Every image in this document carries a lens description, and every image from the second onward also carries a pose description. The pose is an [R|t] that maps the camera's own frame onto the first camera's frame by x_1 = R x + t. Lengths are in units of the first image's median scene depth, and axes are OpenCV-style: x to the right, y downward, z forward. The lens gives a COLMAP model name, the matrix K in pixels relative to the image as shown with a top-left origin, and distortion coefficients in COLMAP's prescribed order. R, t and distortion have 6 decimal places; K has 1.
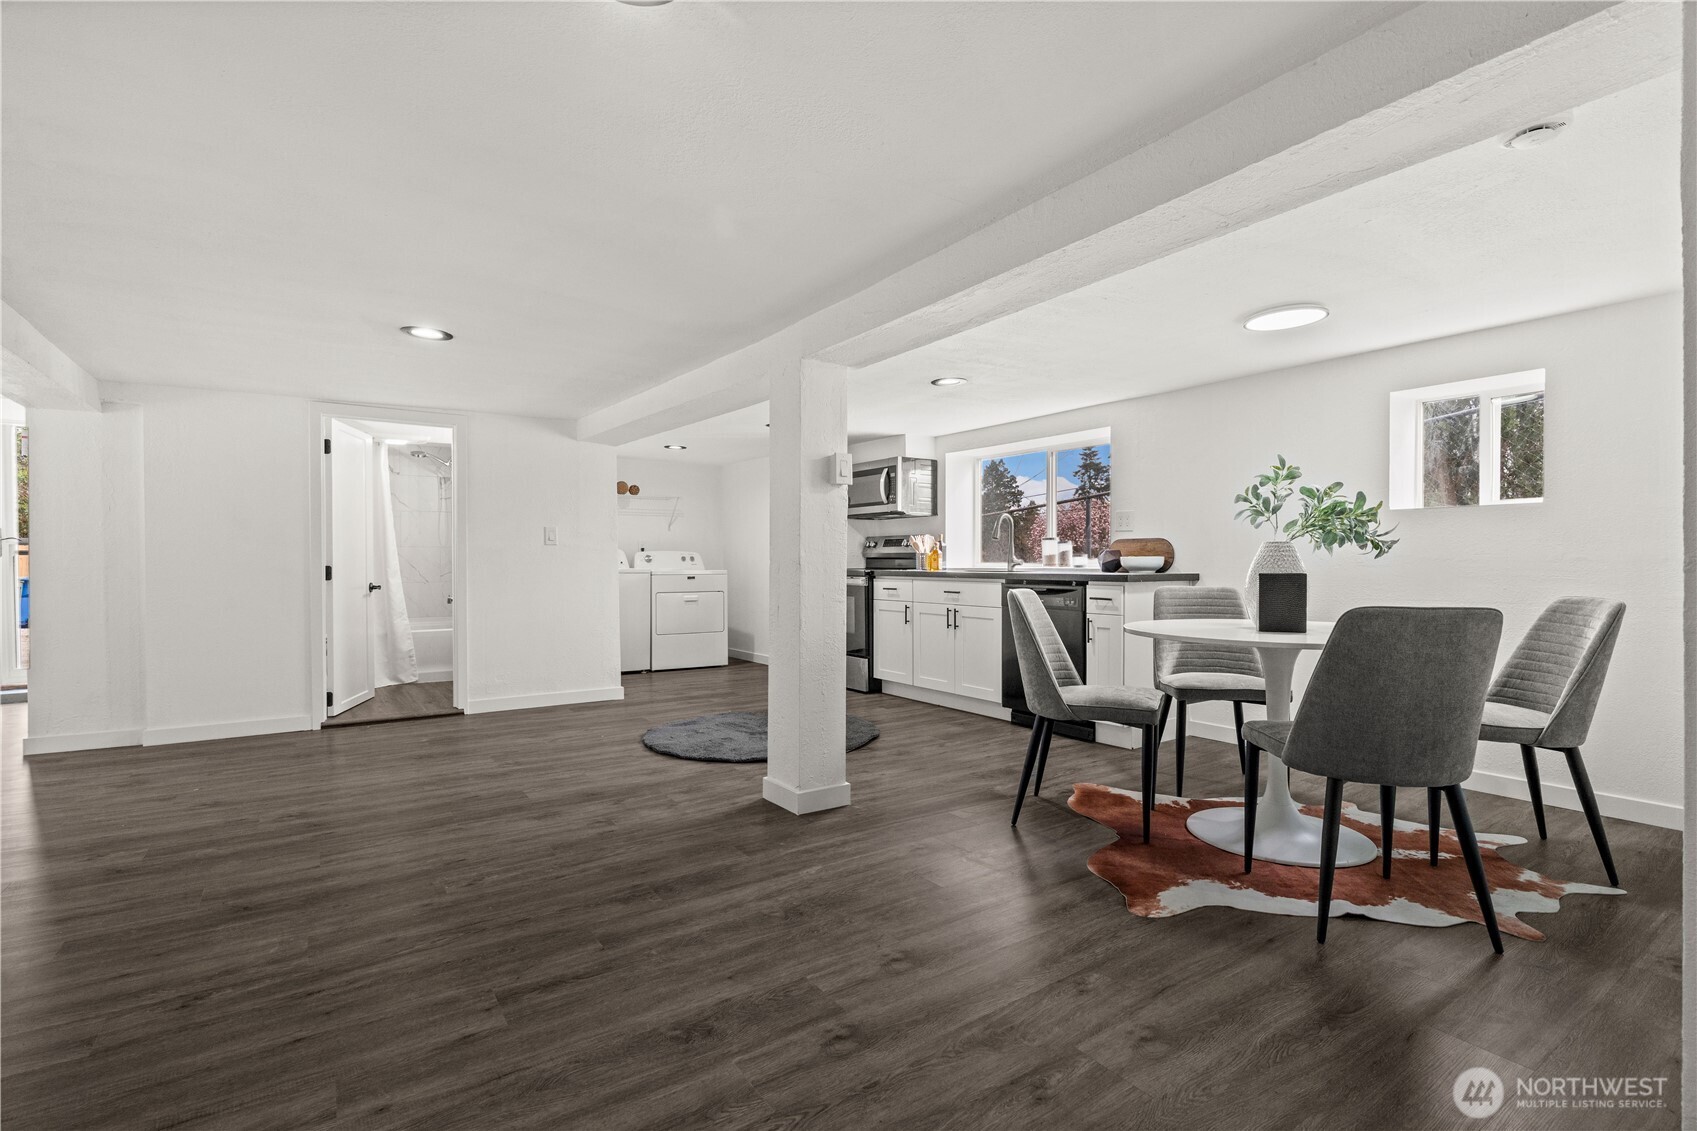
lens RADIAL K [[780.0, 0, 841.7], [0, 780.0, 568.9], [0, 0, 1]] dist [-0.009699, 0.000349]
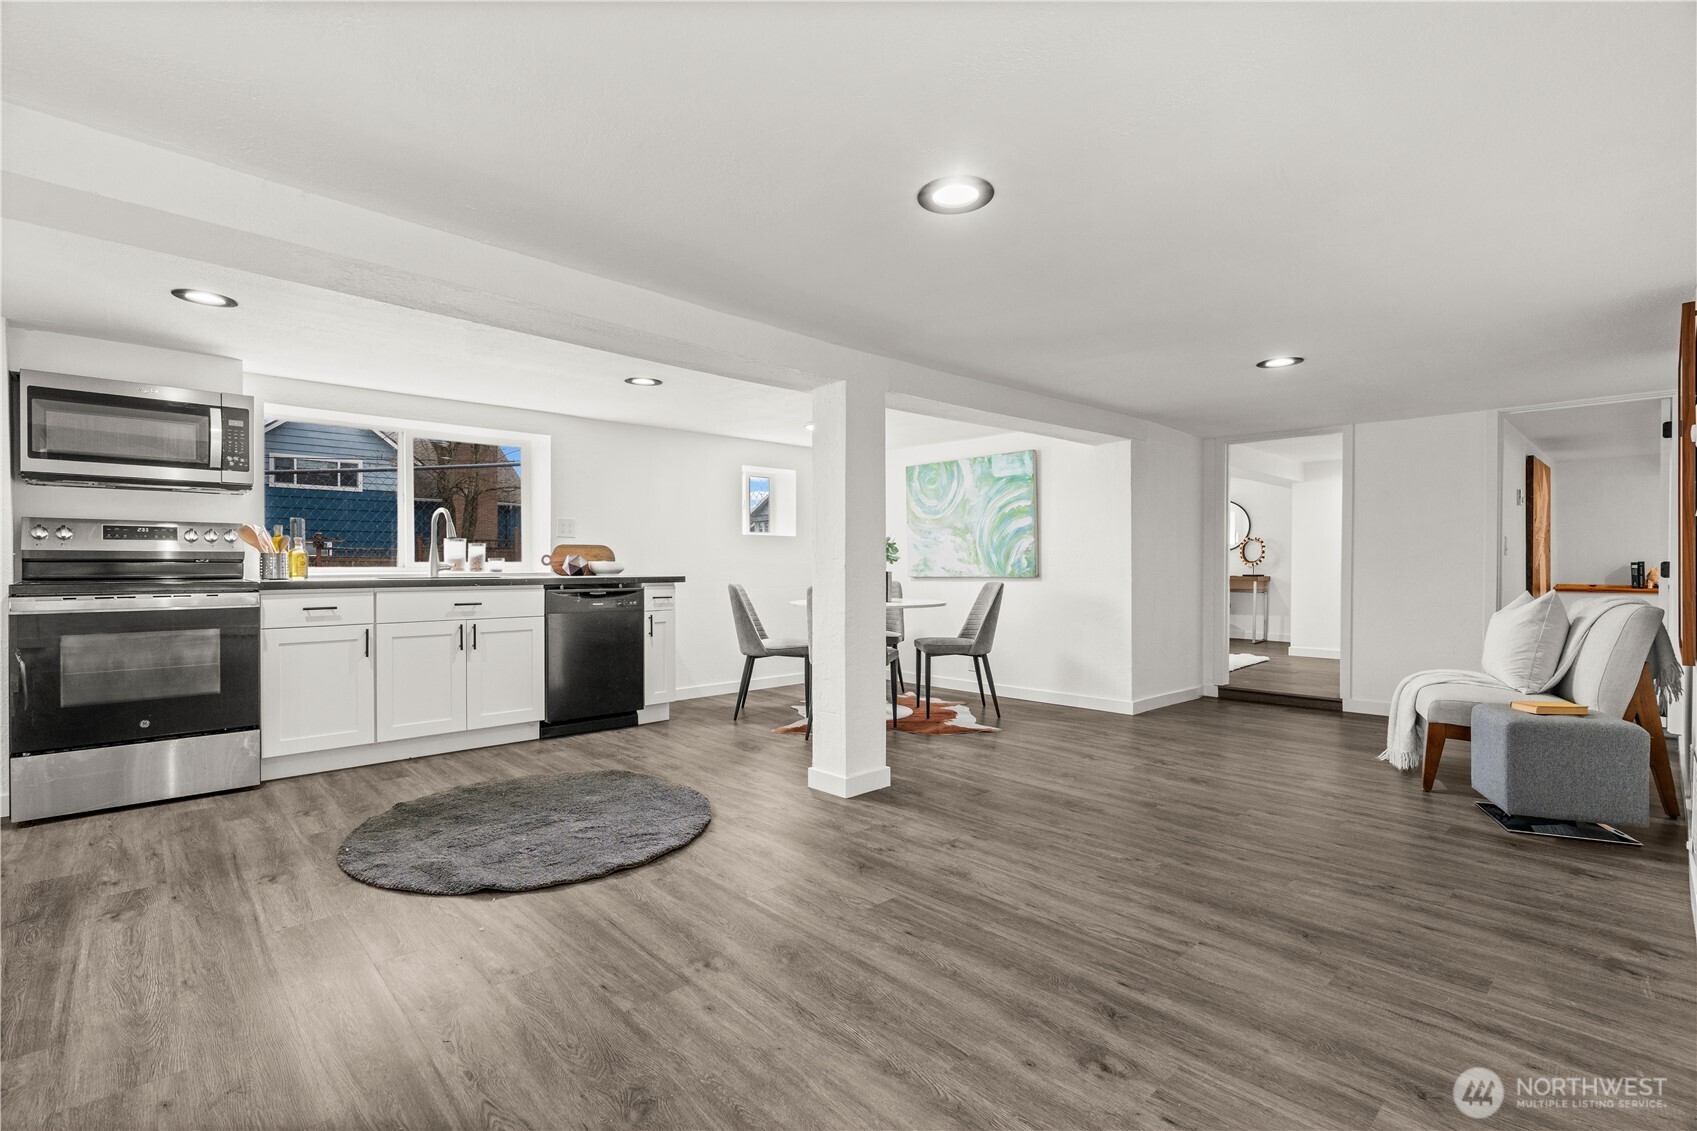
lens RADIAL K [[780.0, 0, 841.7], [0, 780.0, 568.9], [0, 0, 1]] dist [-0.009699, 0.000349]
pose [[-0.149177, -0.004714, 0.988799, -0.767814], [0.010445, 0.999925, 0.006343, -0.008079], [-0.988755, 0.011274, -0.149117, 0.805248]]
